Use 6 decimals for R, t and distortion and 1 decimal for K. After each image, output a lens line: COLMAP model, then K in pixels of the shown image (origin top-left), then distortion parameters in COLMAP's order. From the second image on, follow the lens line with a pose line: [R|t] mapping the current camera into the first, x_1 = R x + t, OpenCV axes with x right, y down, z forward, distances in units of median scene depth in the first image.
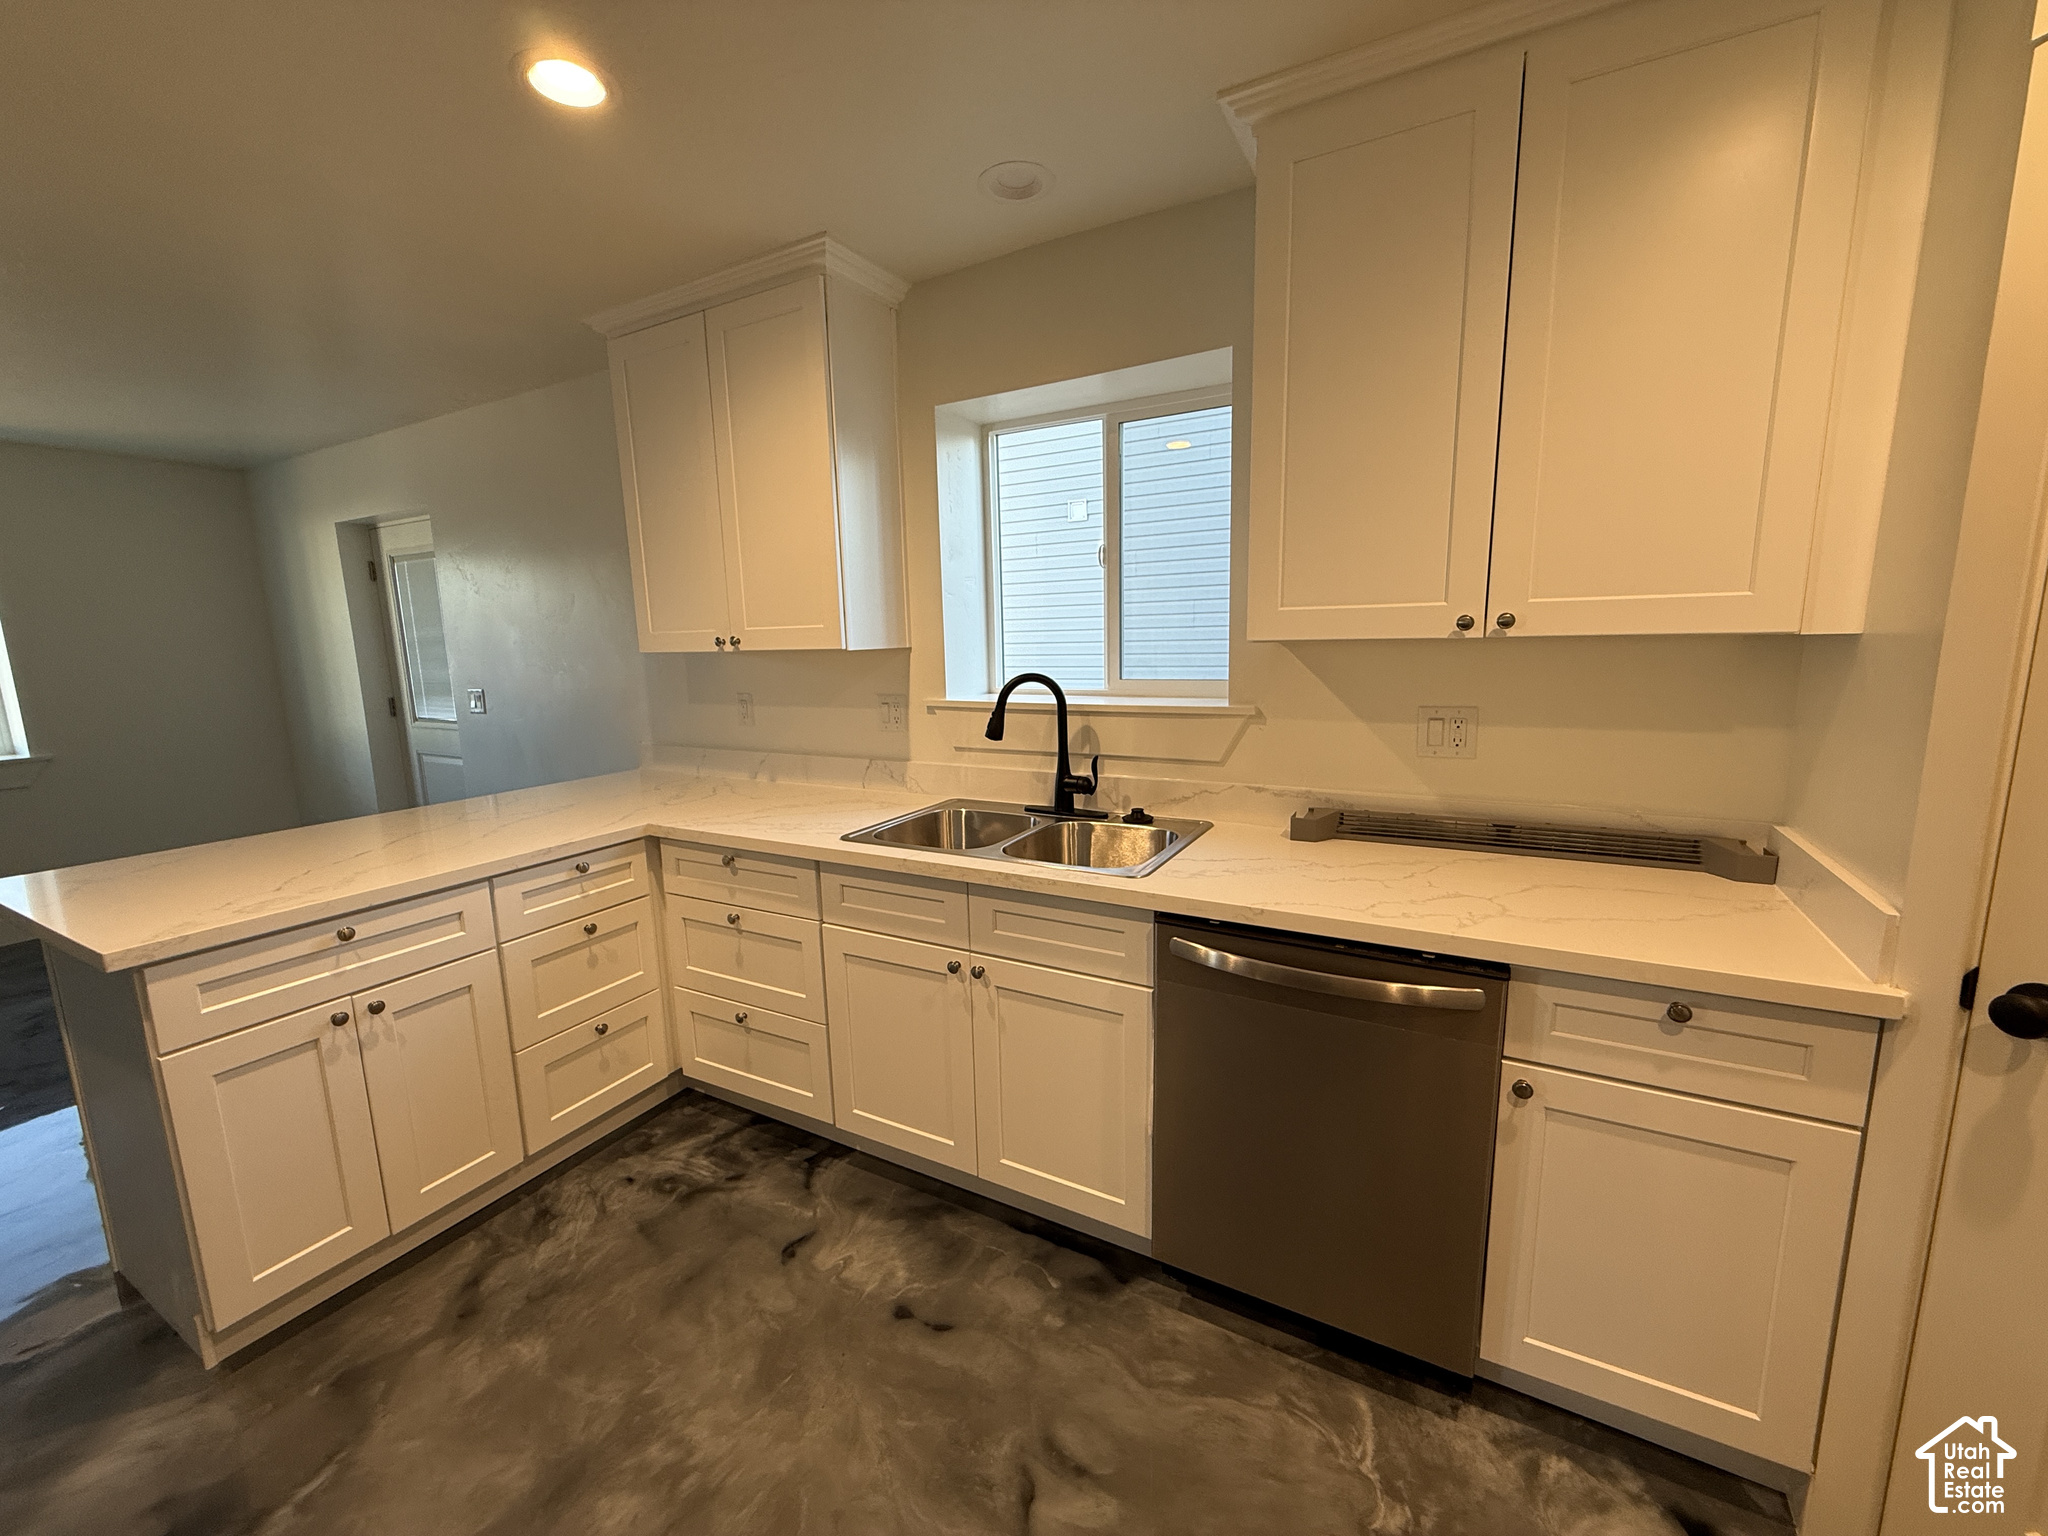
lens RADIAL K [[816.6, 0, 1014.3], [0, 816.6, 767.5], [0, 0, 1]] dist [-0.000603, 0.000029]
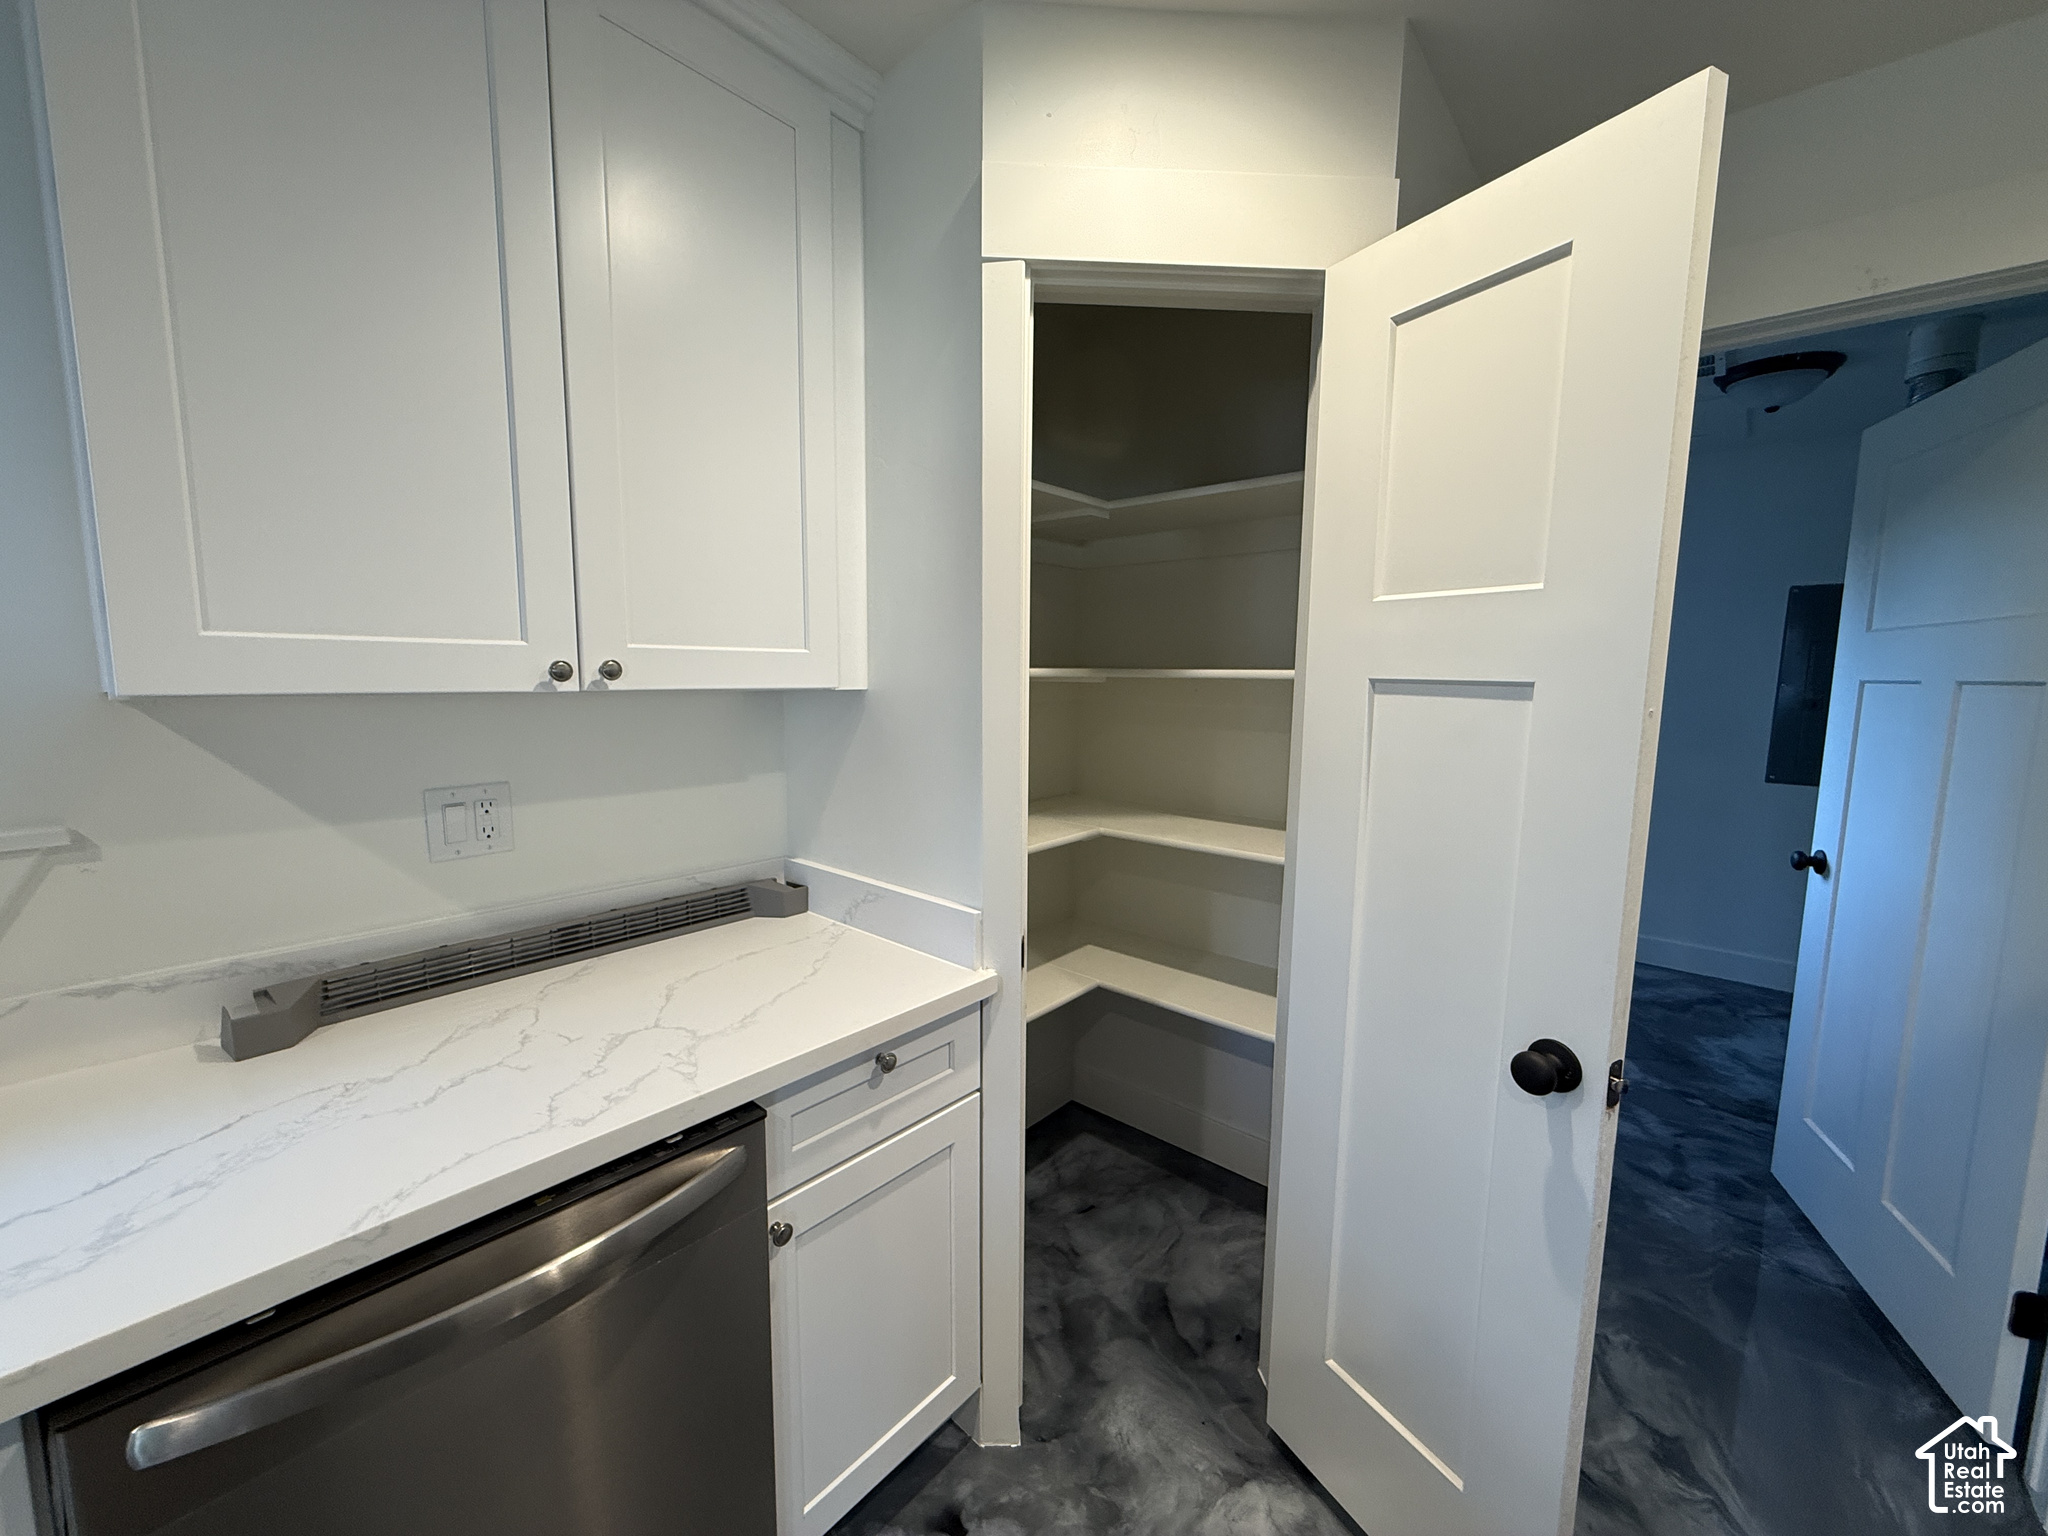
lens RADIAL K [[816.6, 0, 1014.3], [0, 816.6, 767.5], [0, 0, 1]] dist [-0.000603, 0.000029]
pose [[0.203208, -0.087915, 0.975181, -0.074660], [0.146003, 0.987547, 0.058605, -0.069181], [-0.968189, 0.130471, 0.213514, 0.423829]]
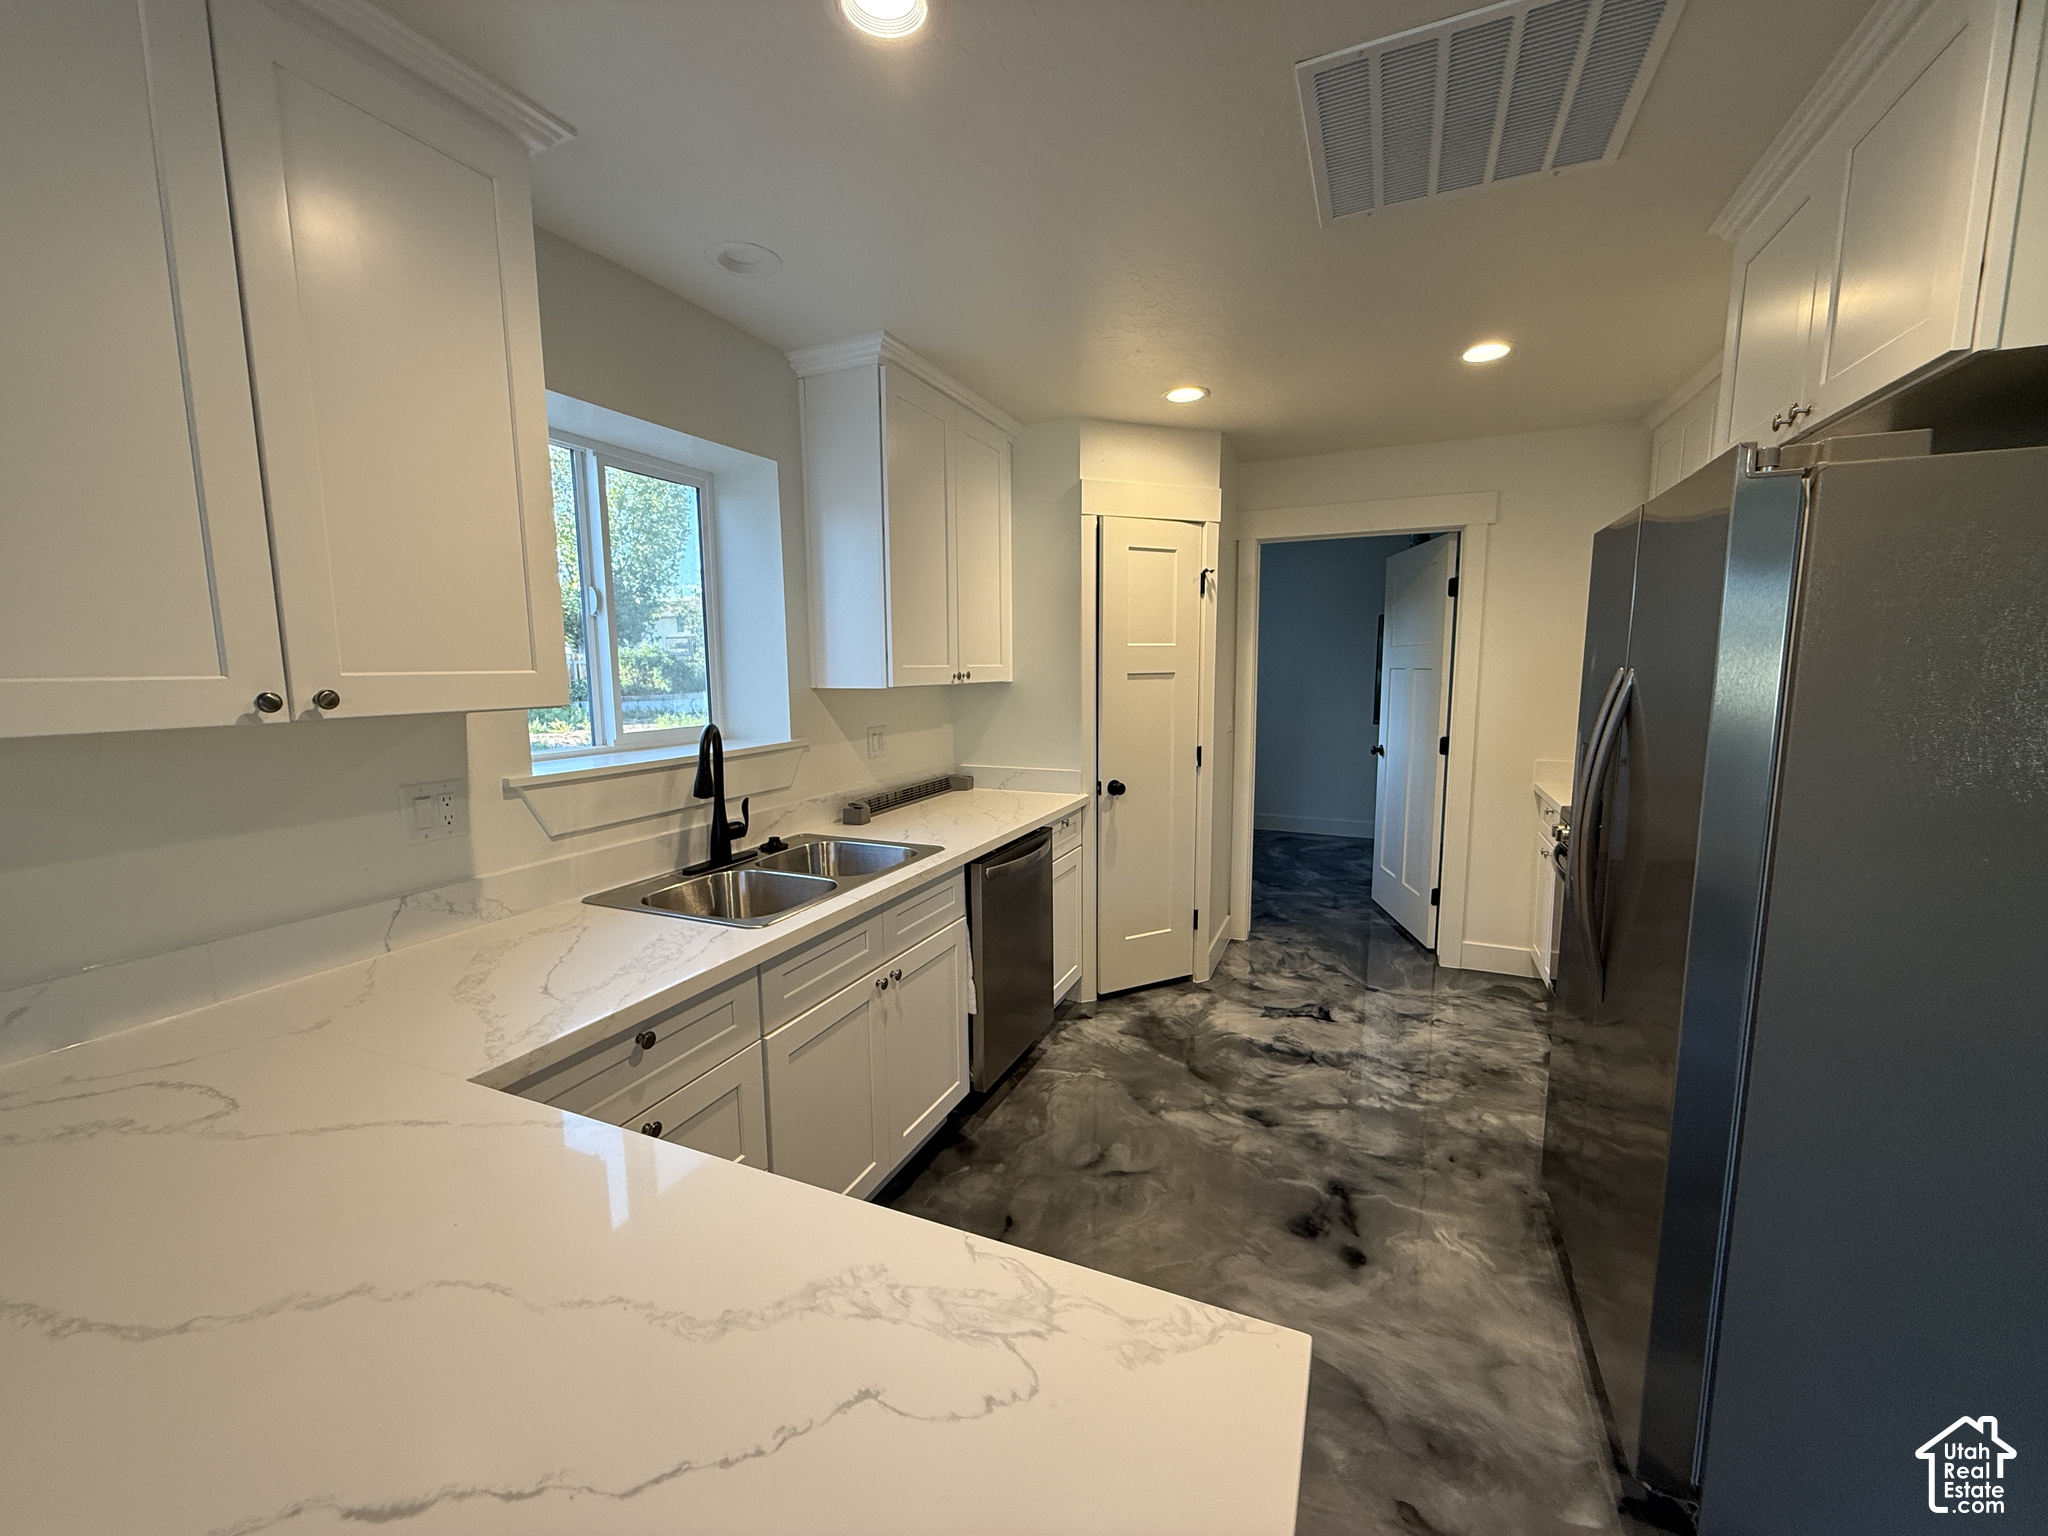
lens RADIAL K [[816.6, 0, 1014.3], [0, 816.6, 767.5], [0, 0, 1]] dist [-0.000603, 0.000029]
pose [[-0.089375, -0.099186, 0.991047, -1.279468], [0.173706, 0.978227, 0.113568, -0.147918], [-0.980734, 0.182301, -0.070200, 0.952610]]
